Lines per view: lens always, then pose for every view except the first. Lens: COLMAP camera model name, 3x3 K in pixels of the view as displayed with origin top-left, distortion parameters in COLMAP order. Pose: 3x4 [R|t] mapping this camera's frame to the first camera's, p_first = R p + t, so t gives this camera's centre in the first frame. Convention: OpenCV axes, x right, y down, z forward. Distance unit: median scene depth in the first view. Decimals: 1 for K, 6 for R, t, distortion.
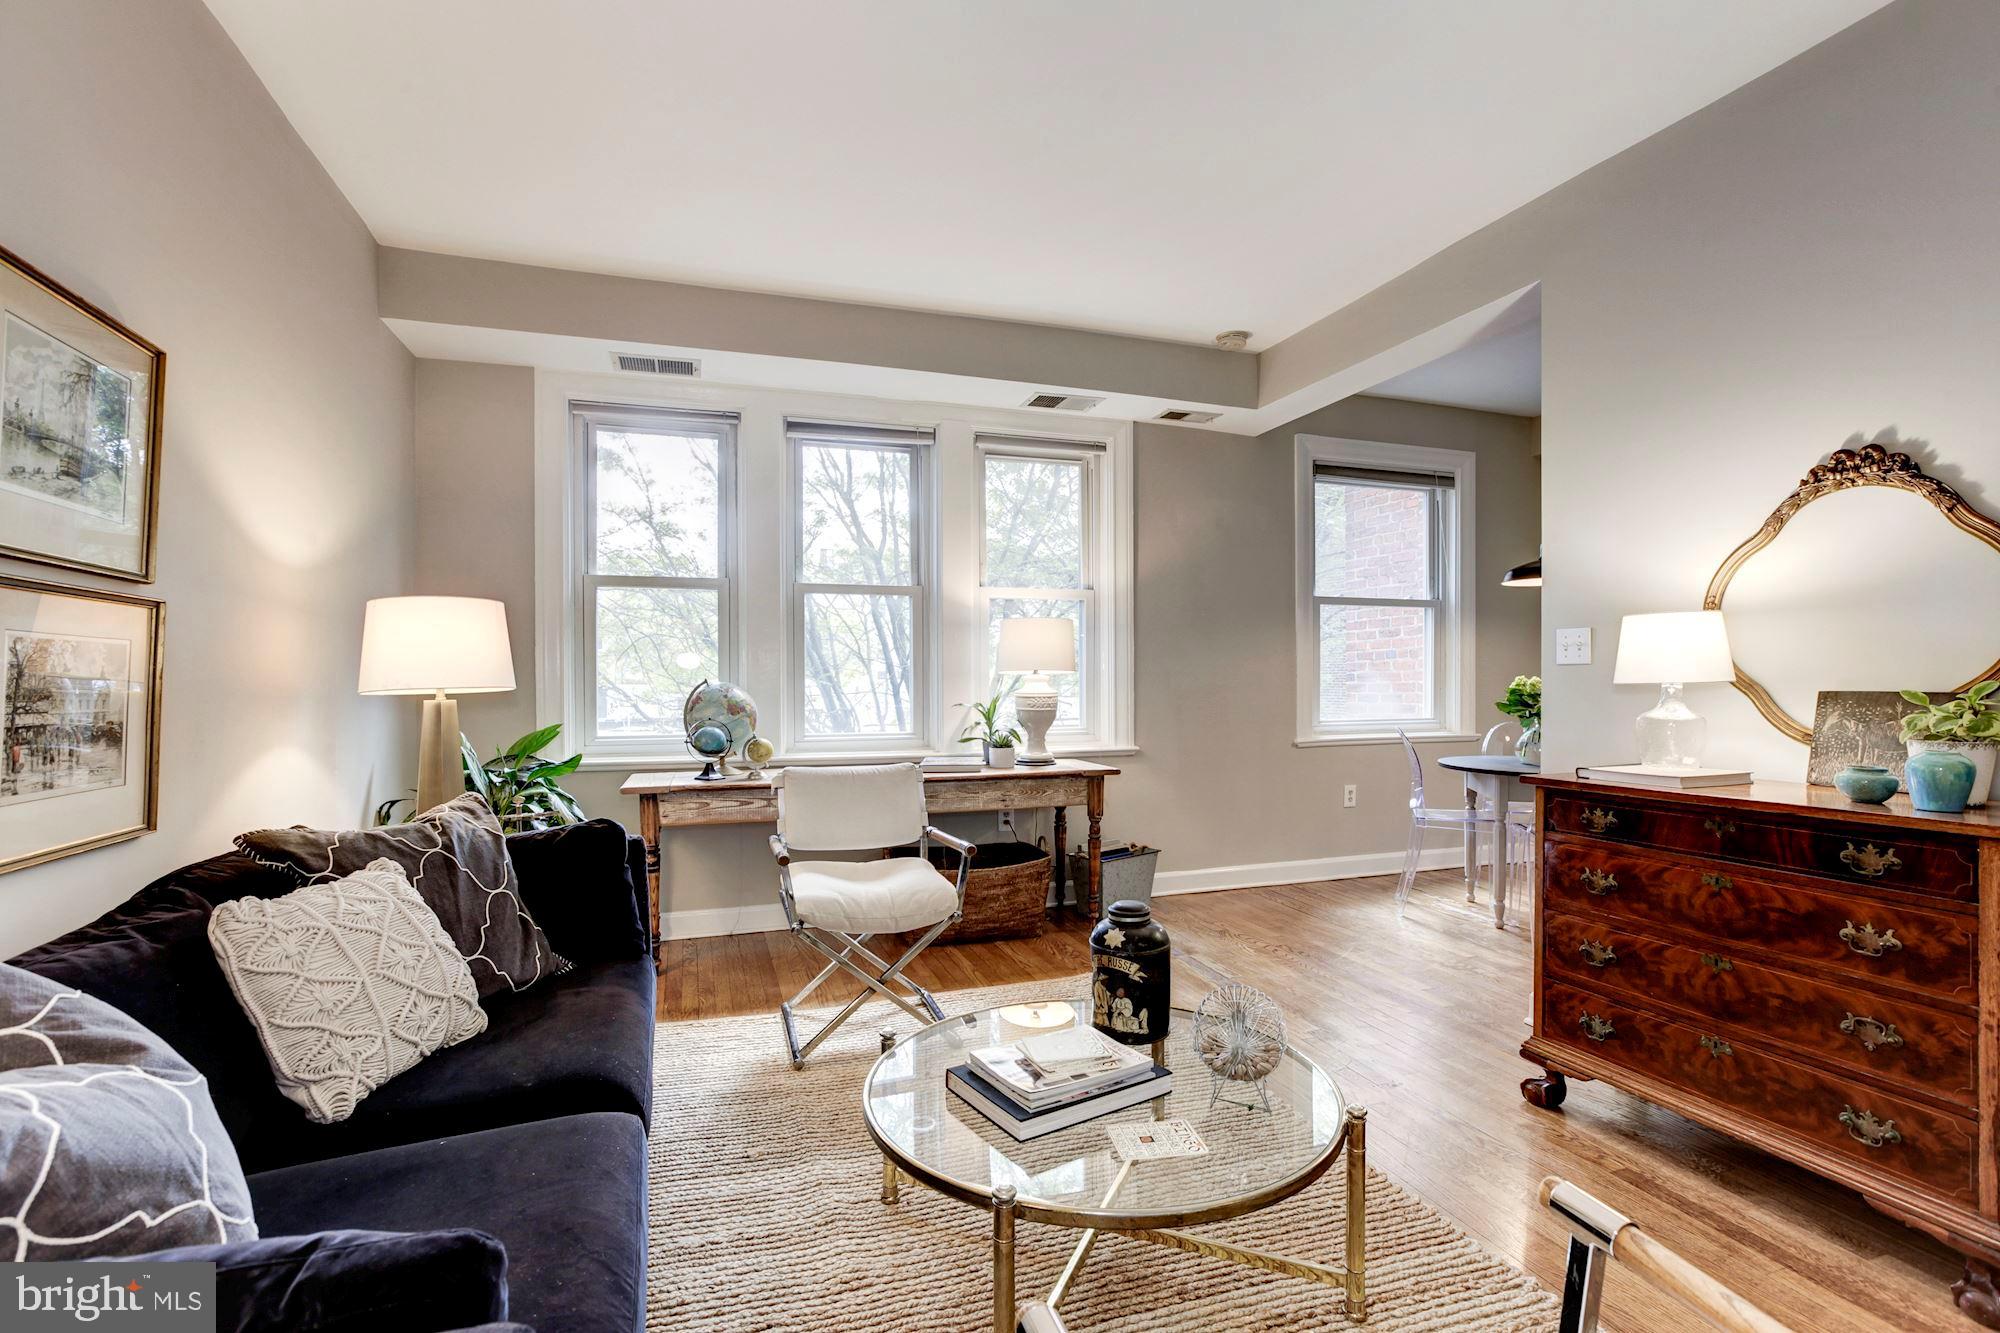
lens RADIAL K [[916.8, 0, 981.0], [0, 916.8, 693.4], [0, 0, 1]] dist [-0.033150, 0.000189]
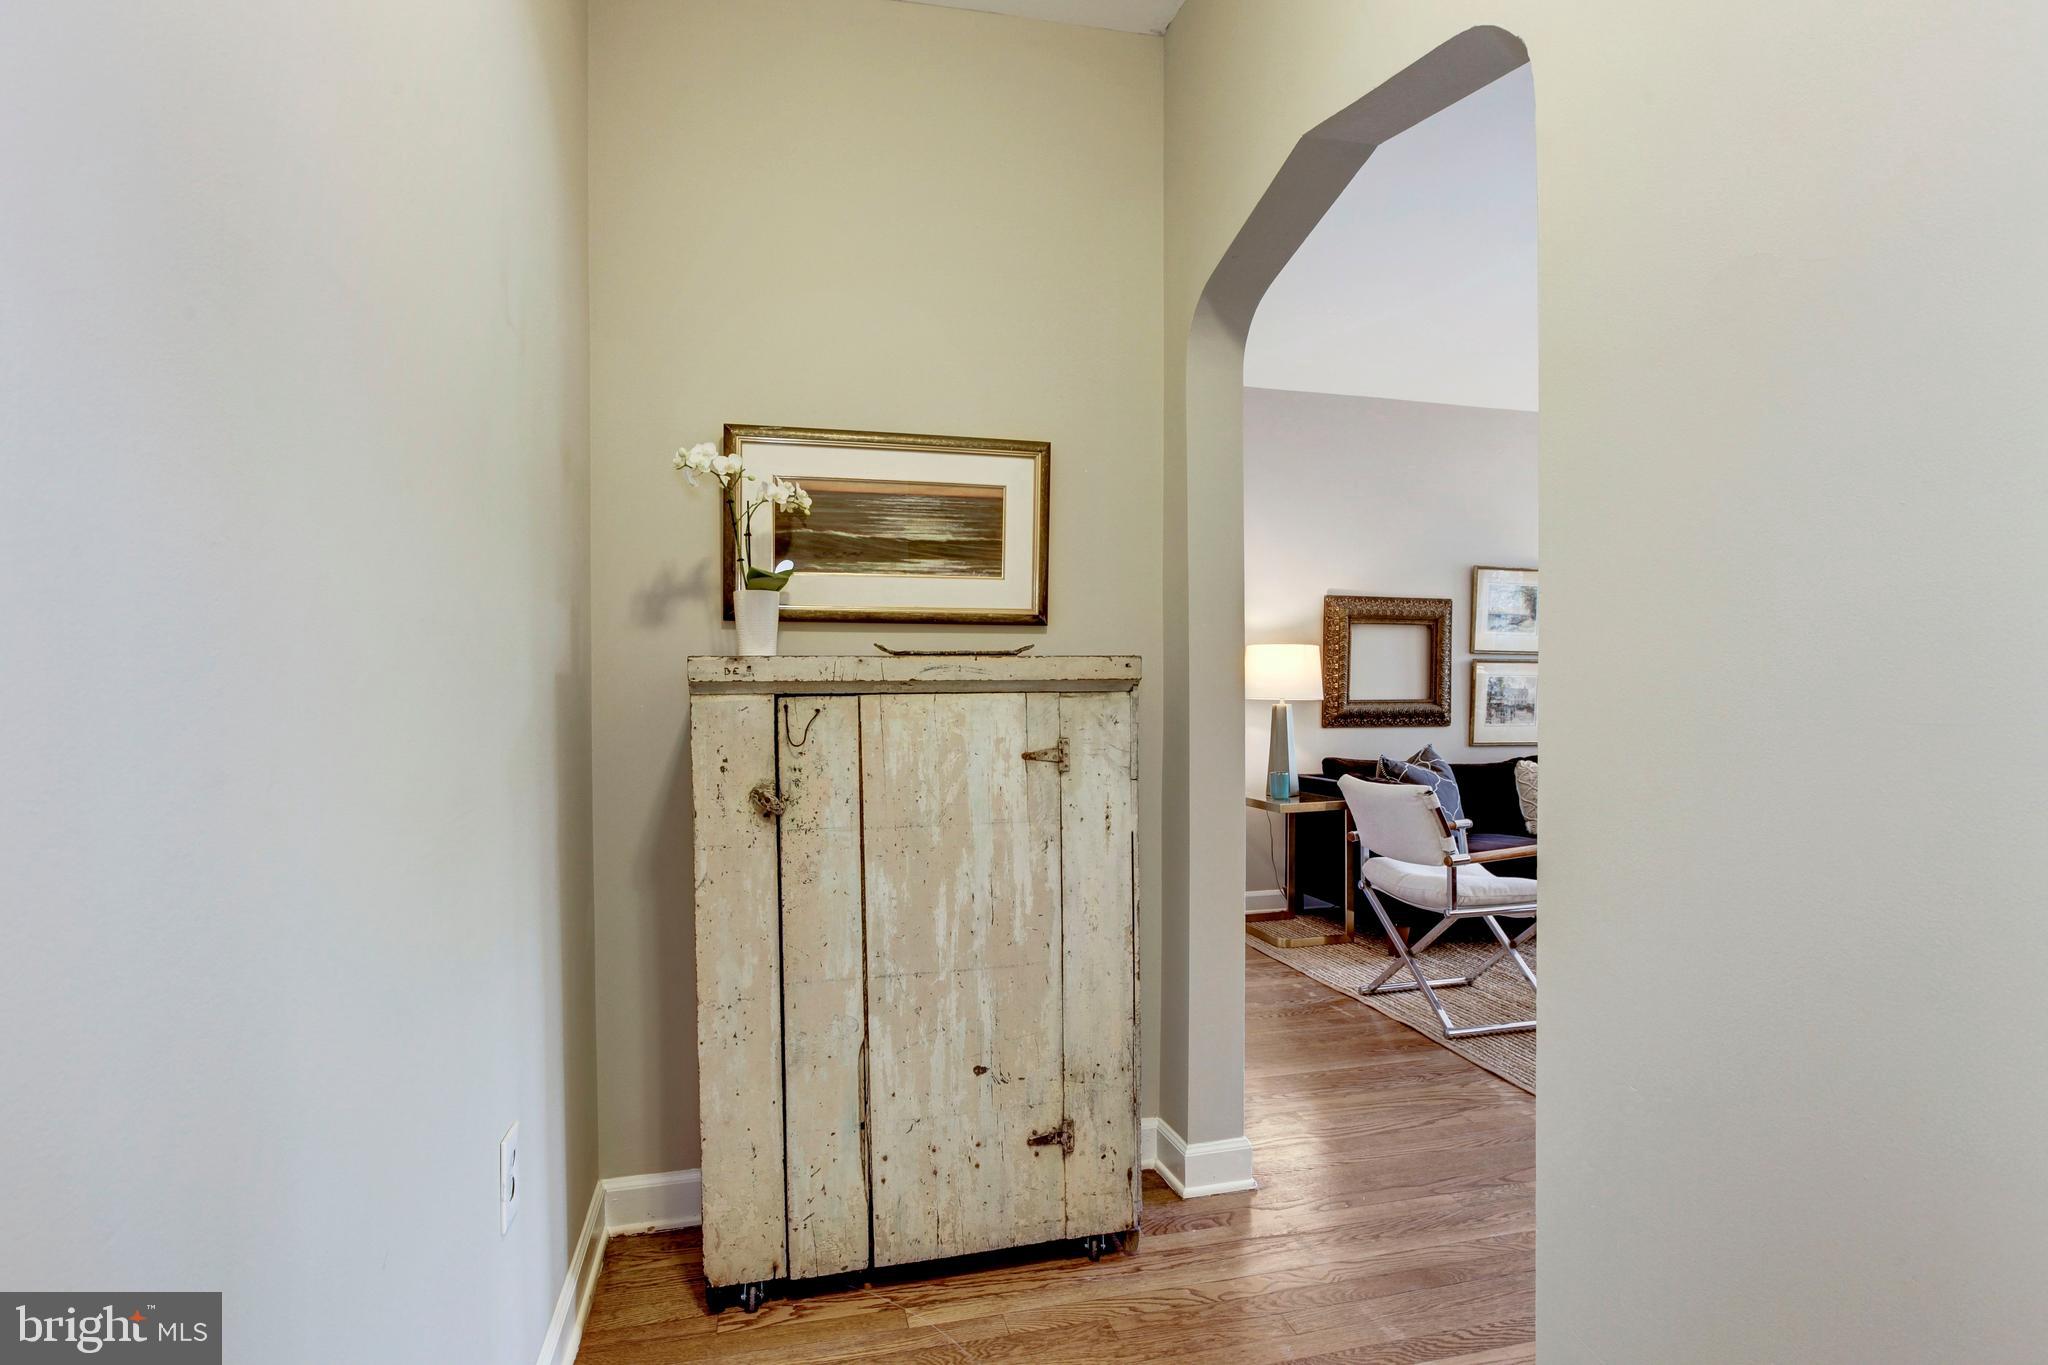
lens RADIAL K [[936.4, 0, 1040.9], [0, 936.4, 693.0], [0, 0, 1]] dist [-0.047797, 0.025109]
pose [[-0.057582, 0.008075, -0.998308, 0.860062], [-0.014567, 0.999854, 0.008927, -0.002855], [0.998235, 0.015056, -0.057455, -0.173409]]
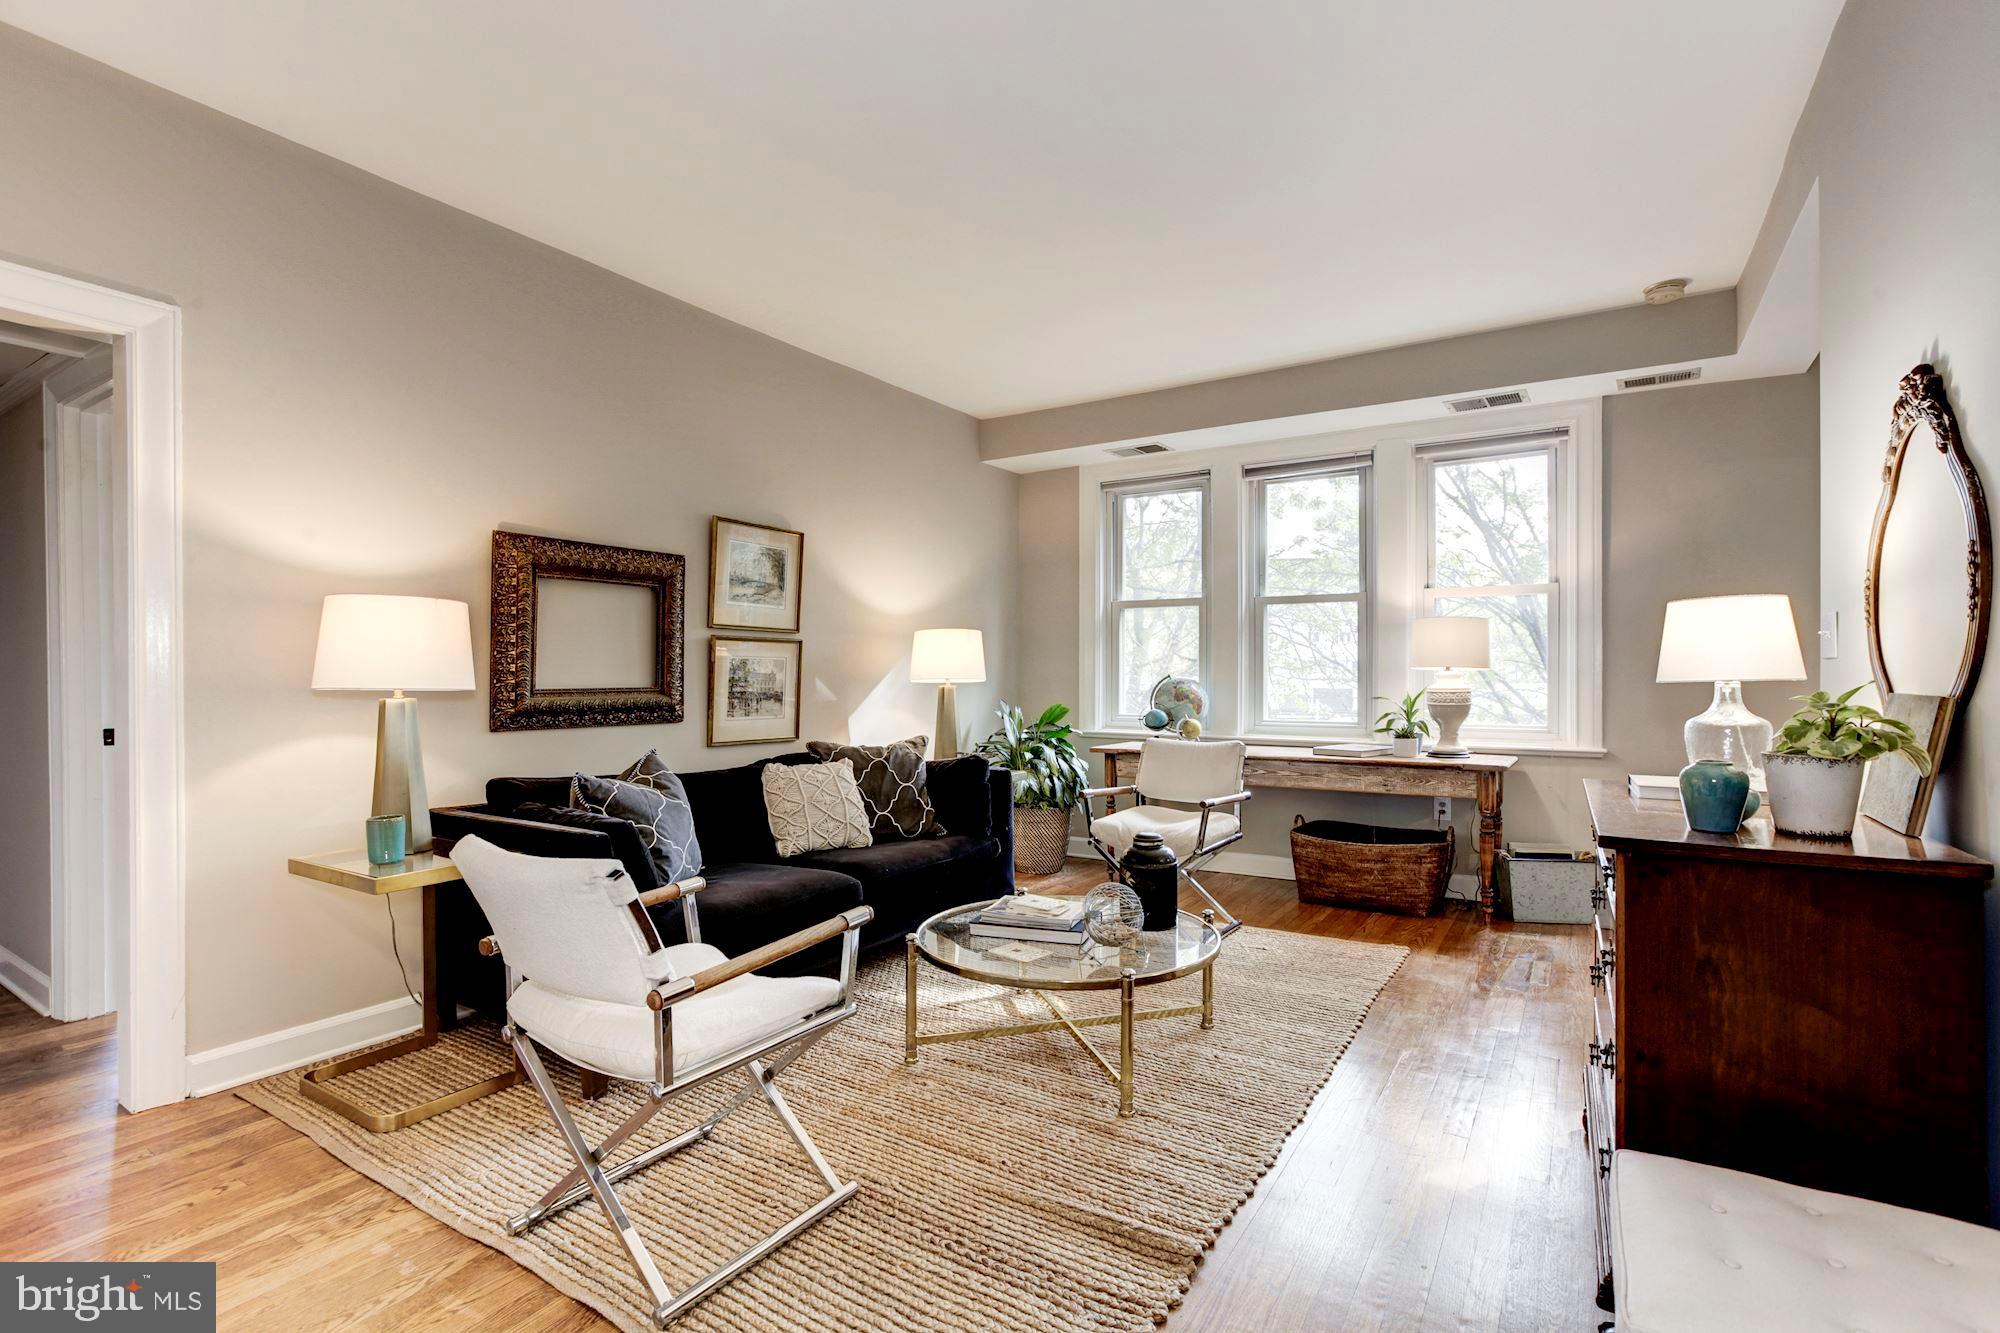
lens RADIAL K [[914.5, 0, 1016.5], [0, 914.5, 676.7], [0, 0, 1]] dist [-0.047797, 0.025109]
pose [[0.639855, 0.004773, -0.768481, 0.537545], [-0.013814, 0.999891, -0.005292, -0.001683], [0.768371, 0.014002, 0.639851, -0.037532]]
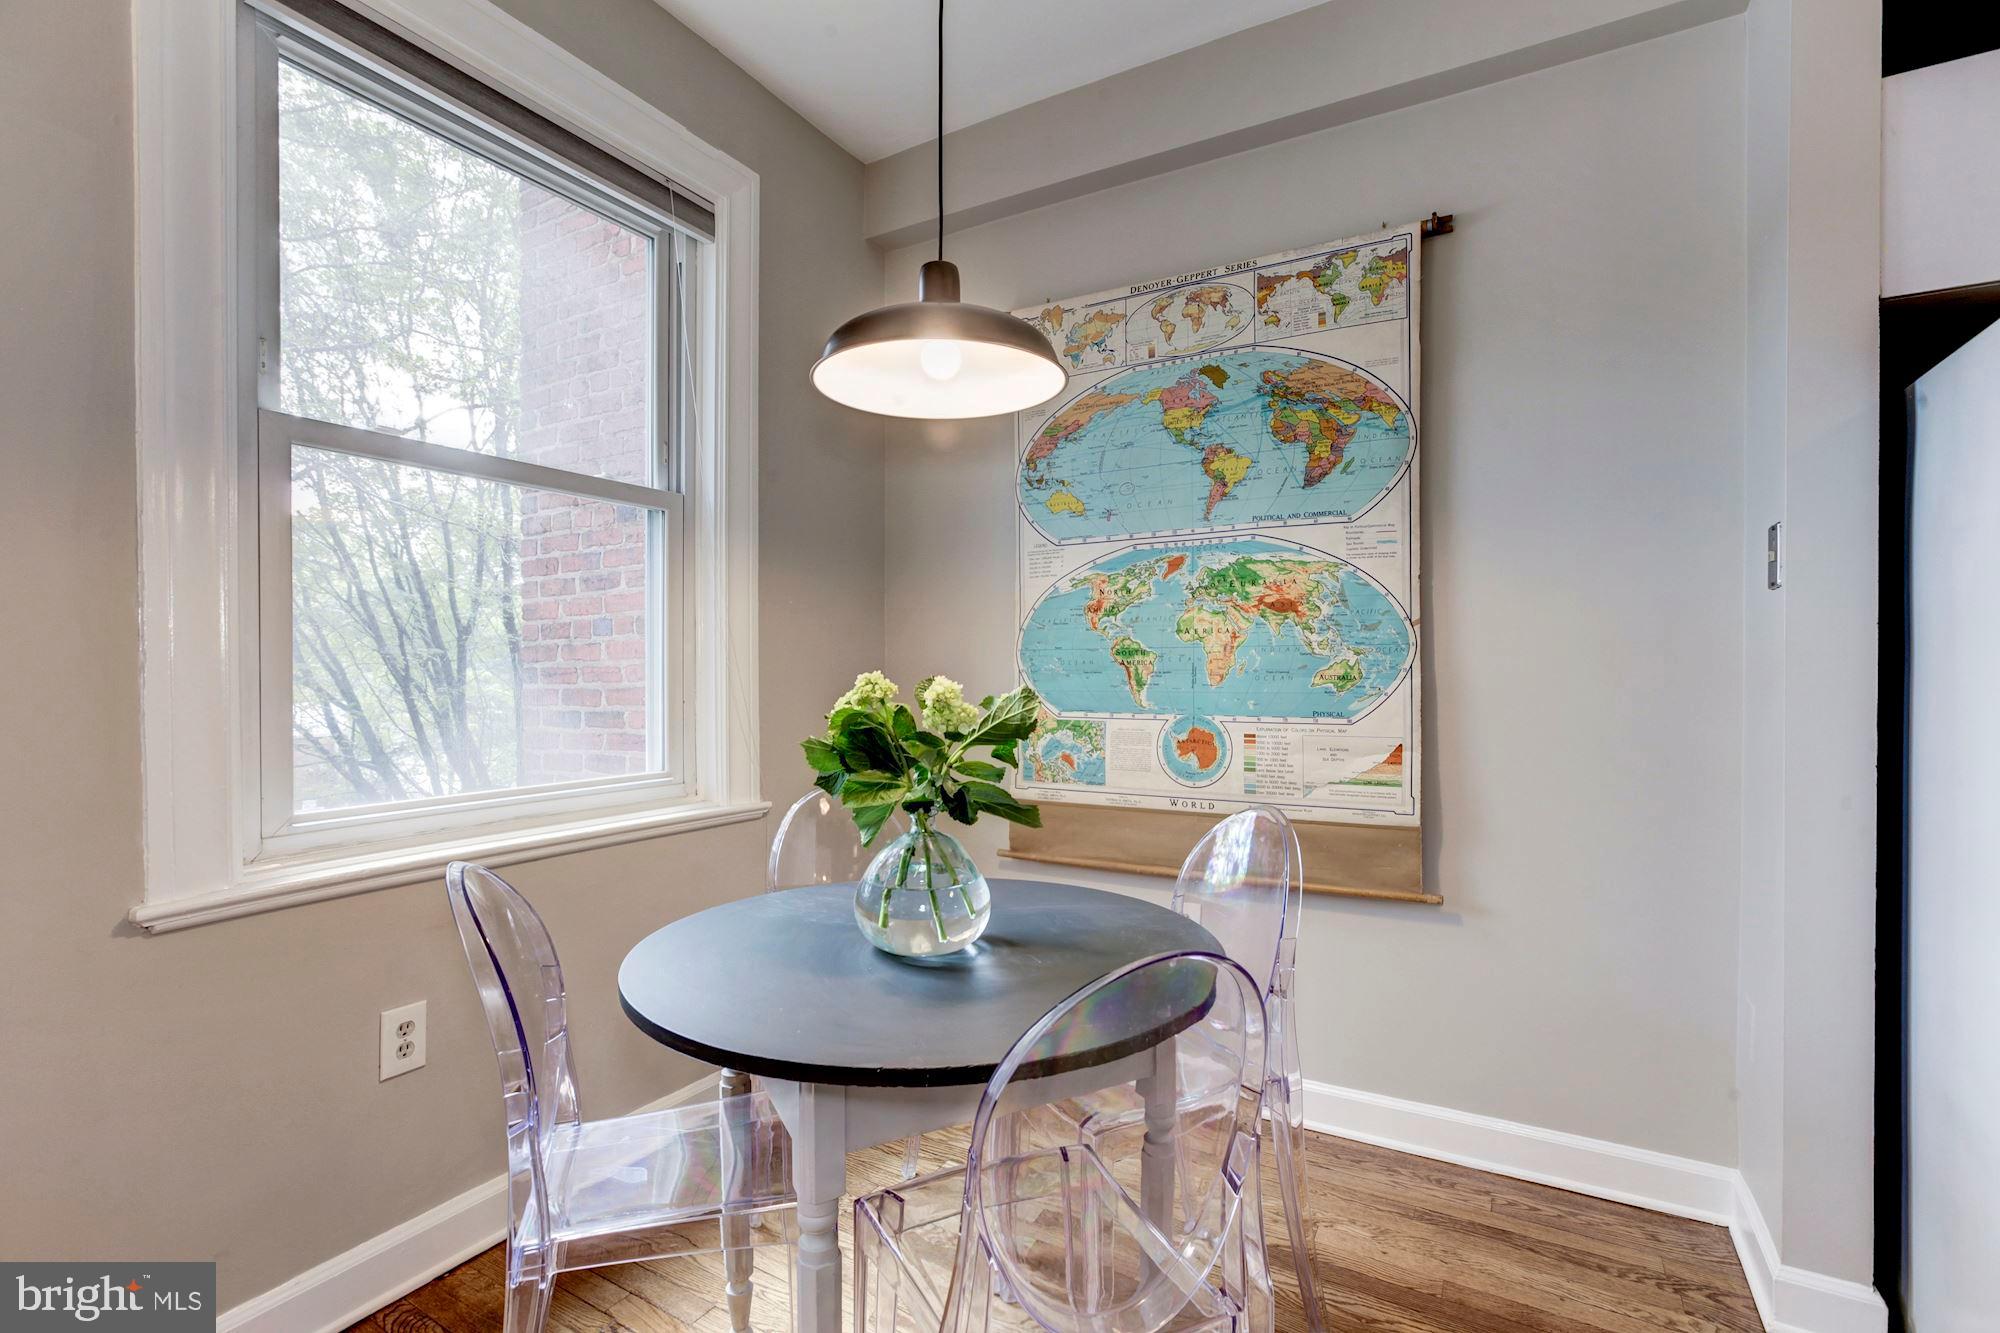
lens RADIAL K [[914.5, 0, 1016.5], [0, 914.5, 676.7], [0, 0, 1]] dist [-0.047797, 0.025109]
pose [[0.732031, -0.002590, 0.681266, 0.417907], [0.010586, 0.999915, -0.007573, -0.015344], [-0.681189, 0.012756, 0.731997, 0.737938]]
